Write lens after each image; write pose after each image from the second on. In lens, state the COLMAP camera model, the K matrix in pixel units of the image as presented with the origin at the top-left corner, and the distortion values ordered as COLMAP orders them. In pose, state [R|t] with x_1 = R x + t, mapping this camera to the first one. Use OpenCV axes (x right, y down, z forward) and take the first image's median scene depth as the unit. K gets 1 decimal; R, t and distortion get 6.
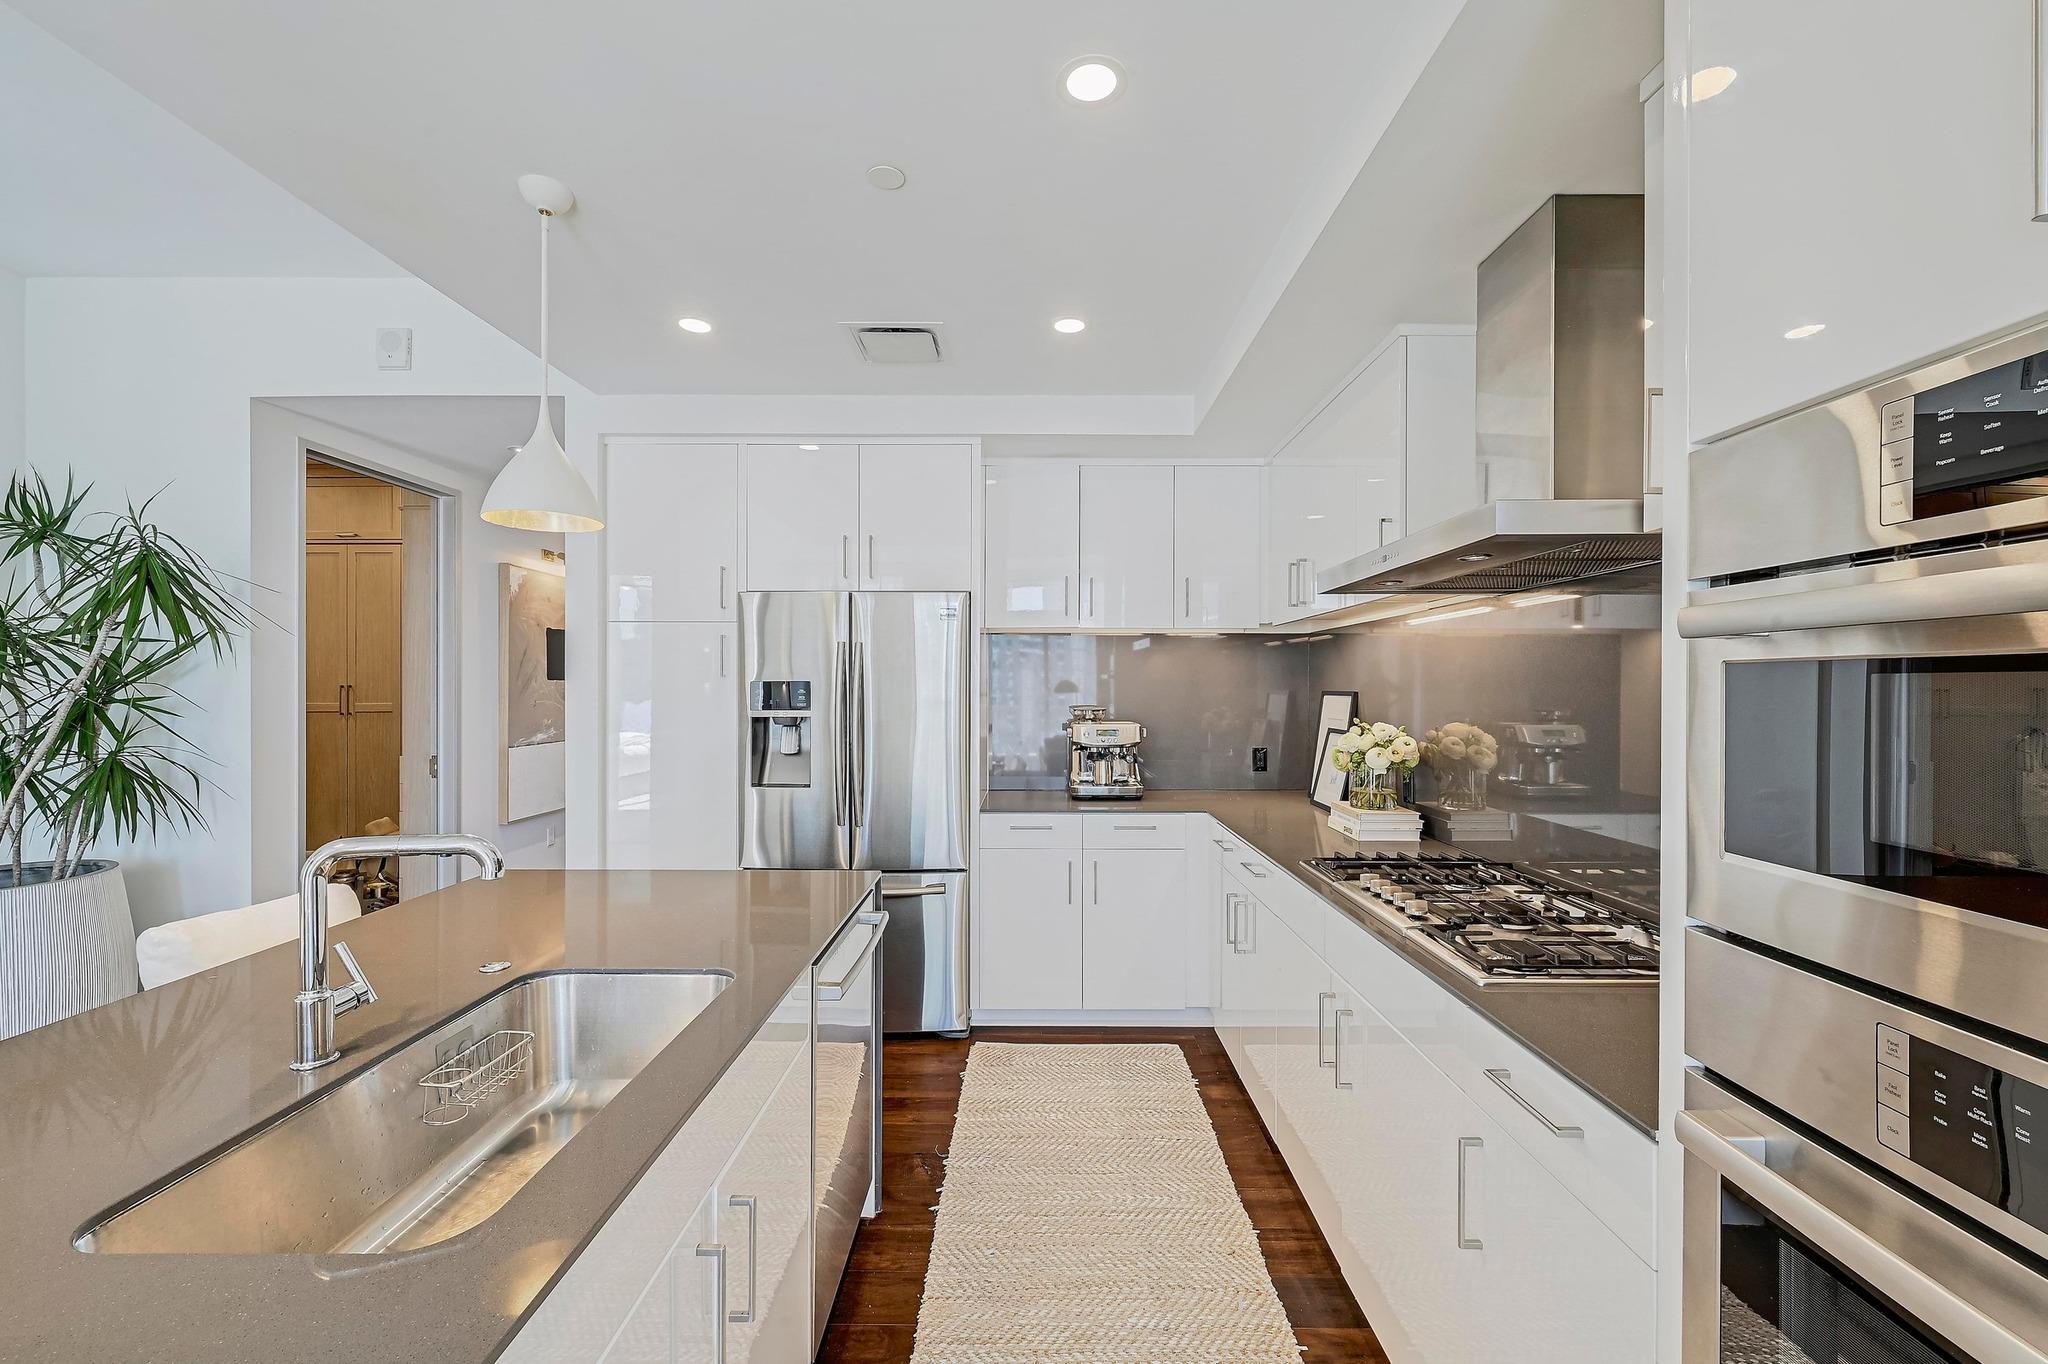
lens RADIAL K [[803.4, 0, 1012.2], [0, 803.4, 688.2], [0, 0, 1]] dist [-0.000029, 0.000153]
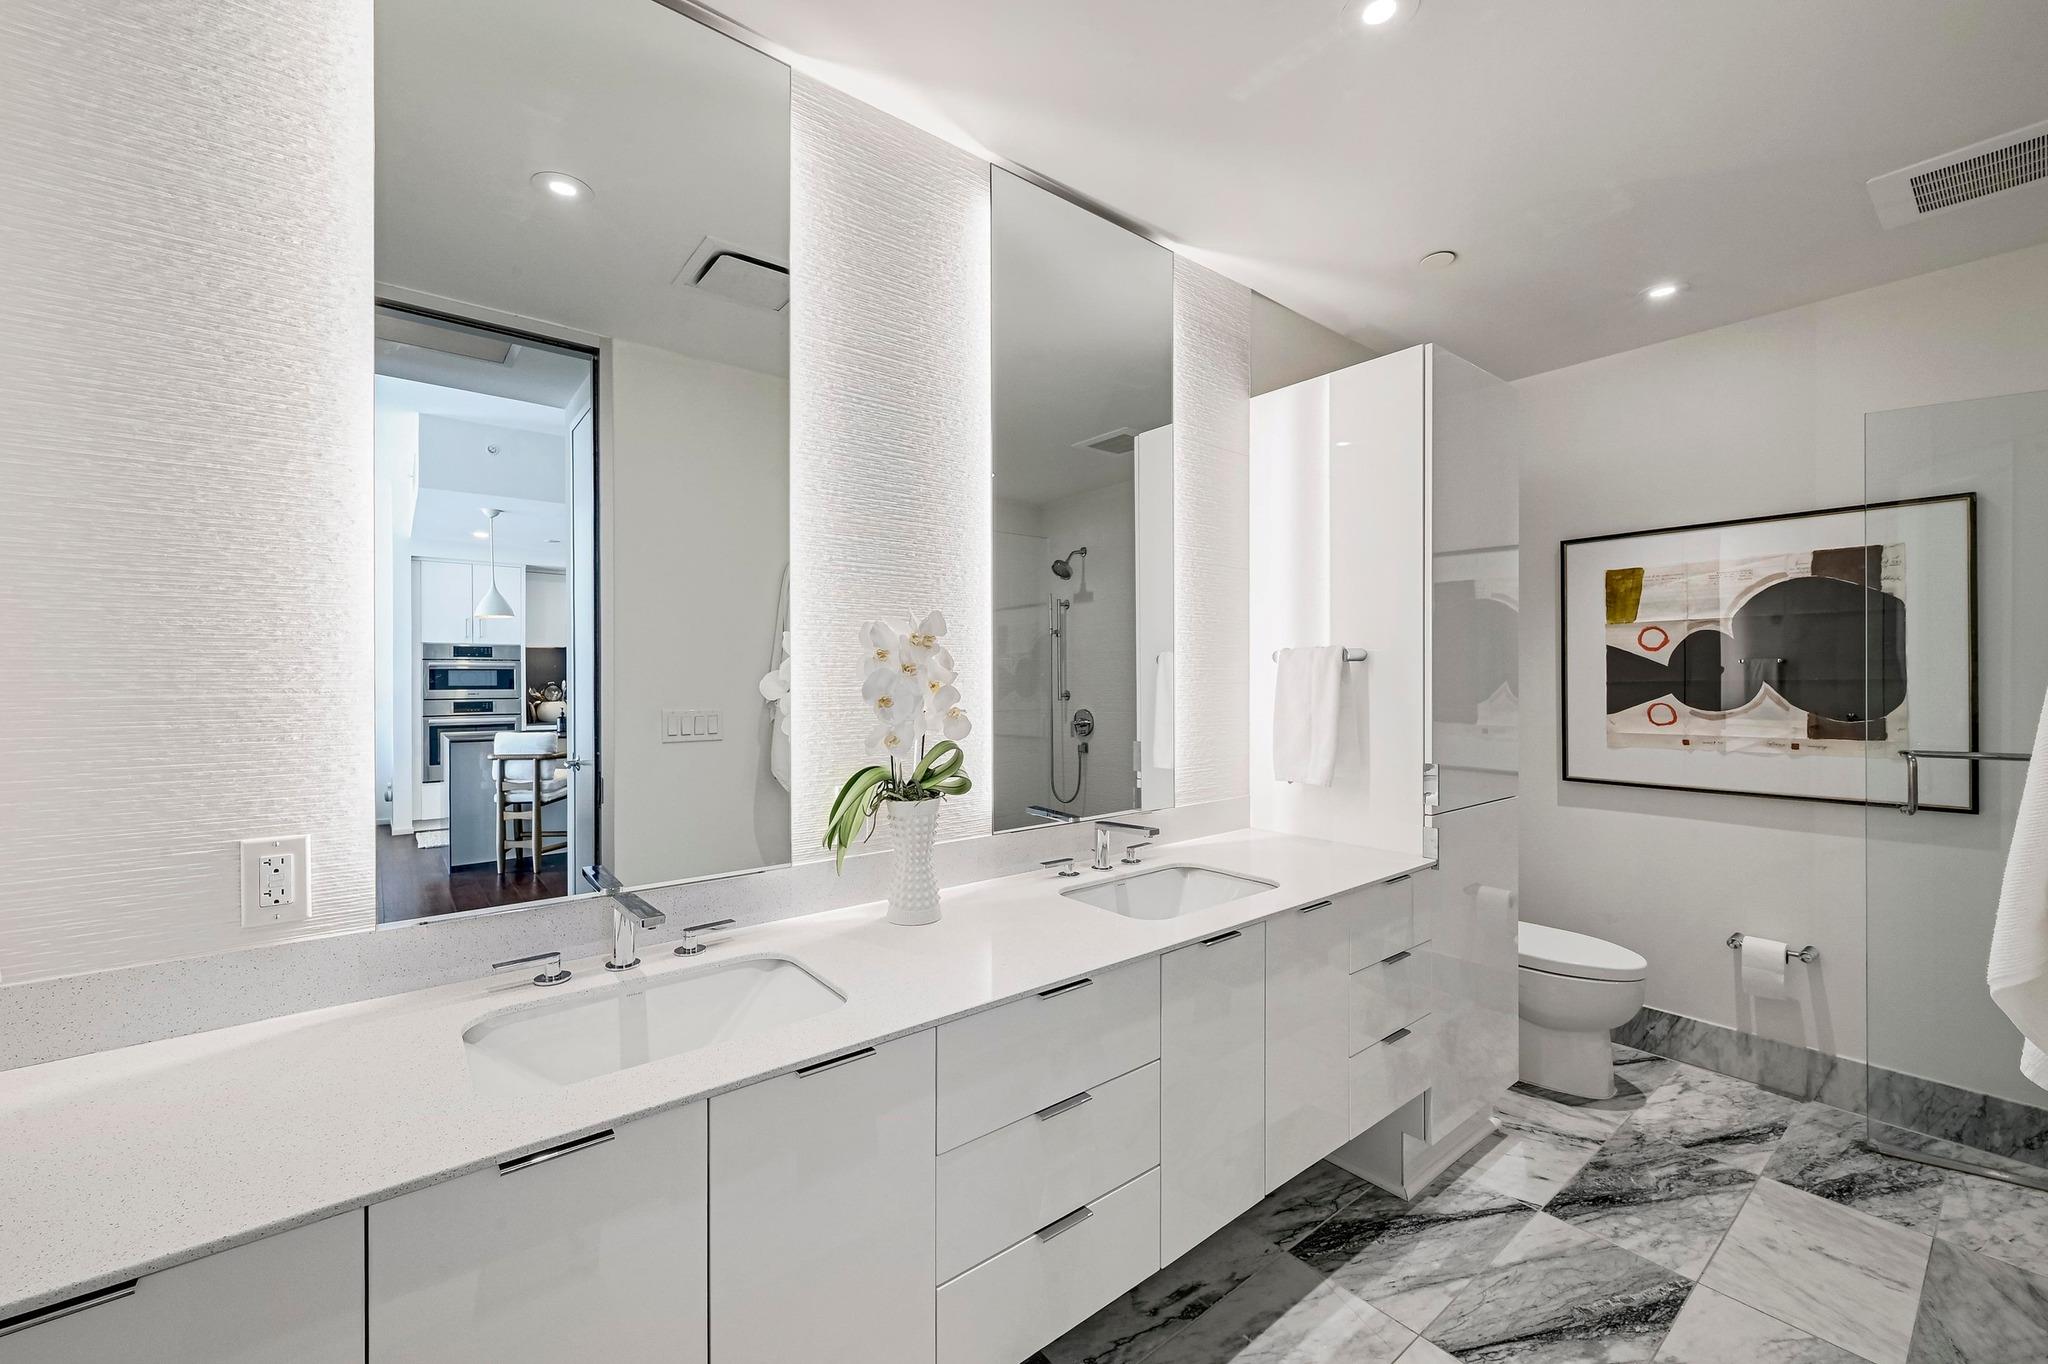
lens RADIAL K [[804.0, 0, 1034.9], [0, 804.0, 679.0], [0, 0, 1]] dist [0.000486, 0.000418]
pose [[-0.635929, 0.002280, 0.771744, -2.565138], [0.003389, 0.999994, -0.000162, 0.027025], [-0.771740, 0.002513, -0.635933, 0.373552]]
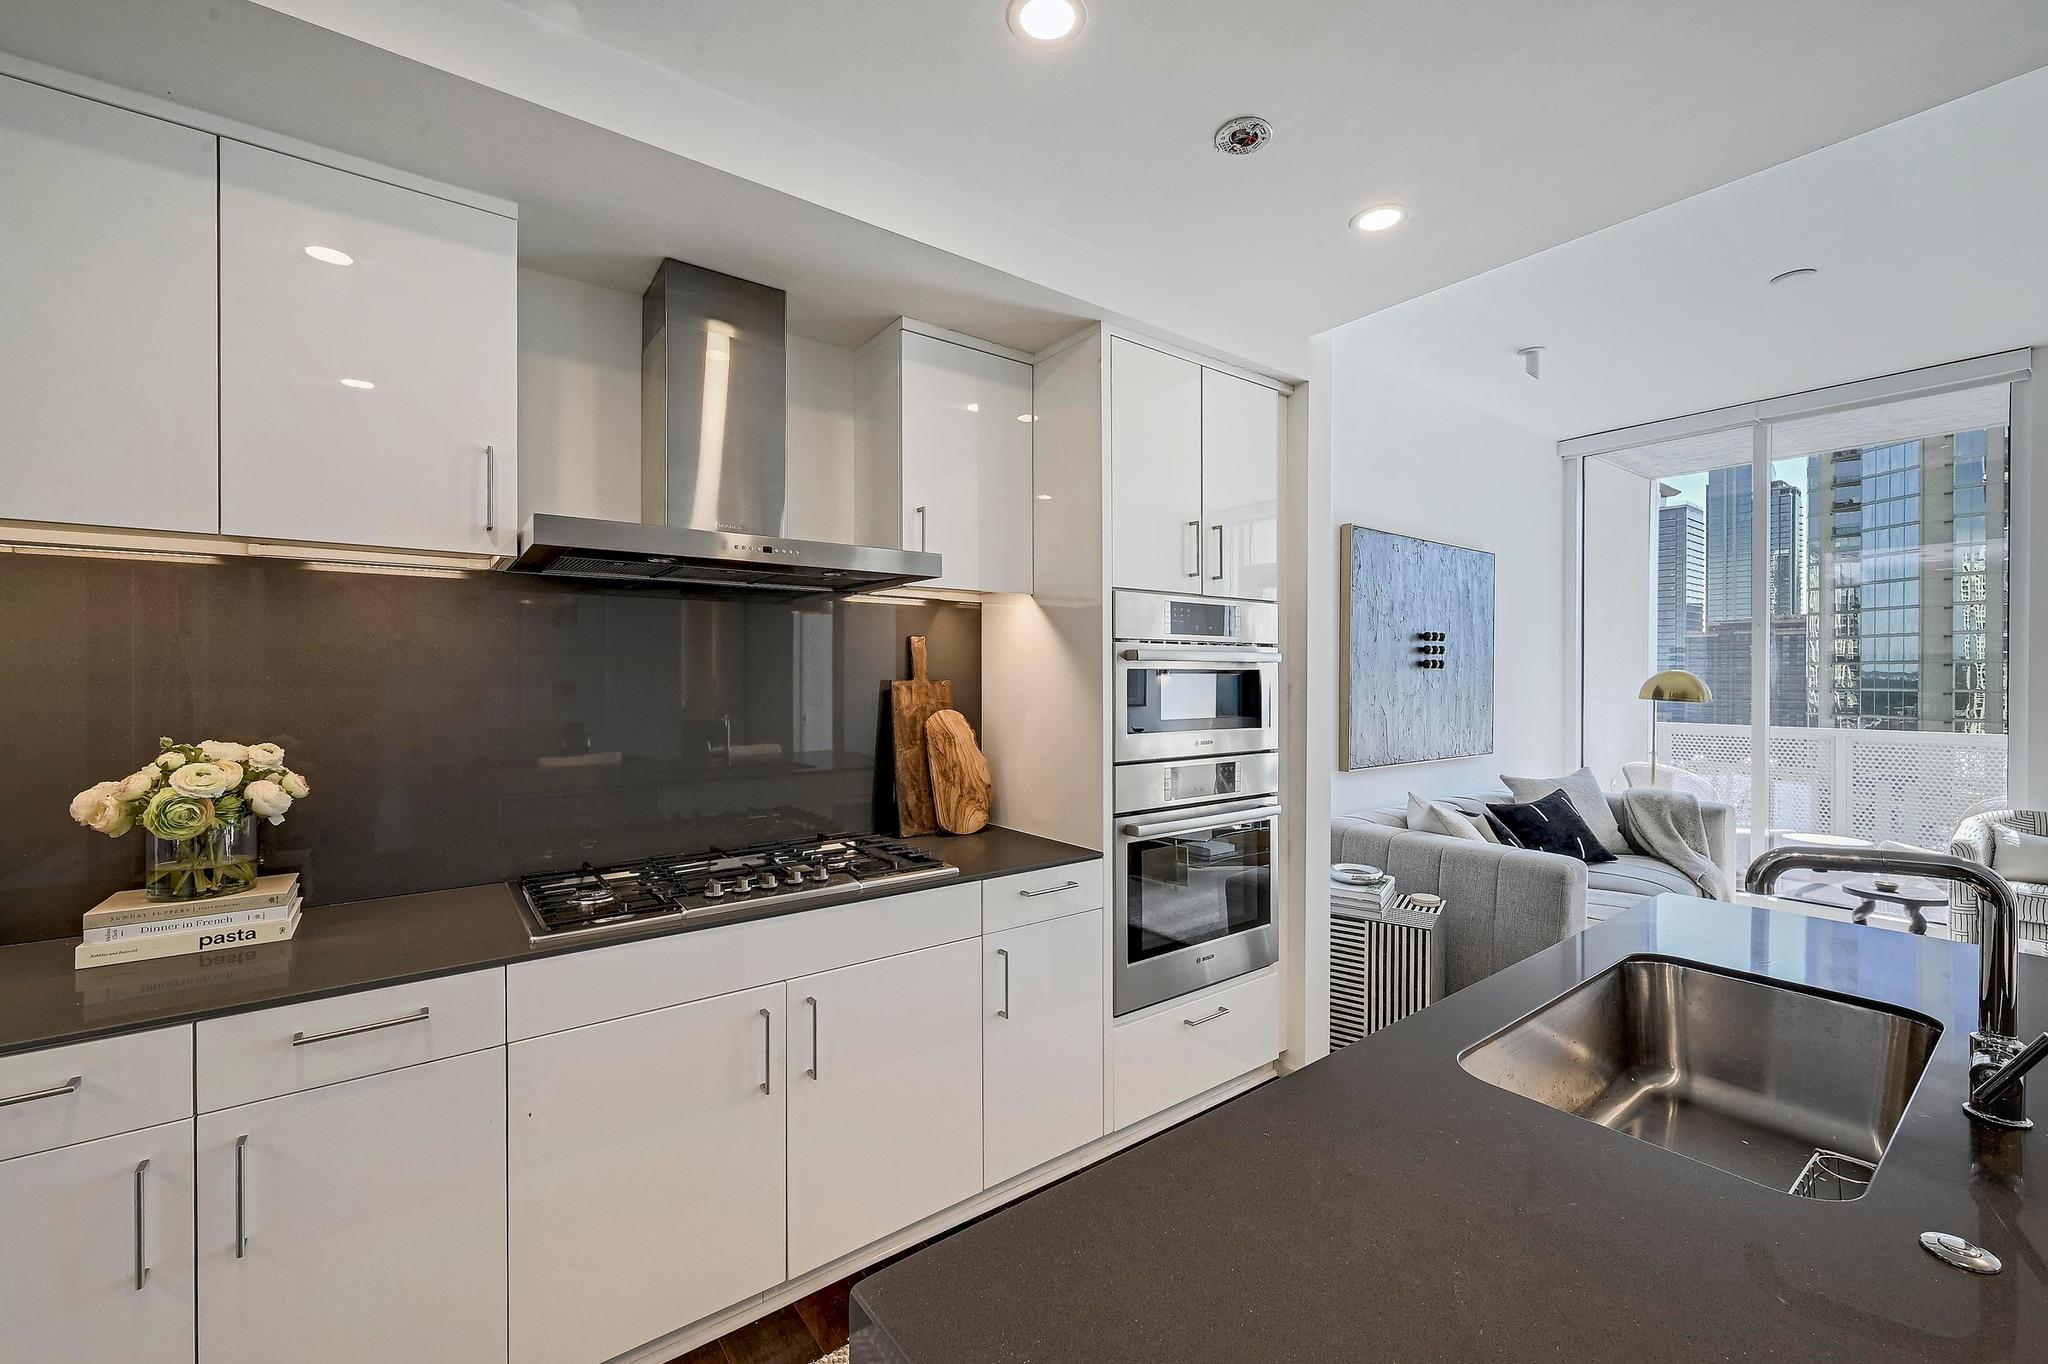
lens RADIAL K [[804.0, 0, 1034.9], [0, 804.0, 679.0], [0, 0, 1]] dist [0.000486, 0.000418]
pose [[-0.607159, -0.005732, 0.794560, -0.306109], [0.000692, 0.999970, 0.007743, -0.004594], [-0.794580, 0.005250, -0.607137, 0.756117]]
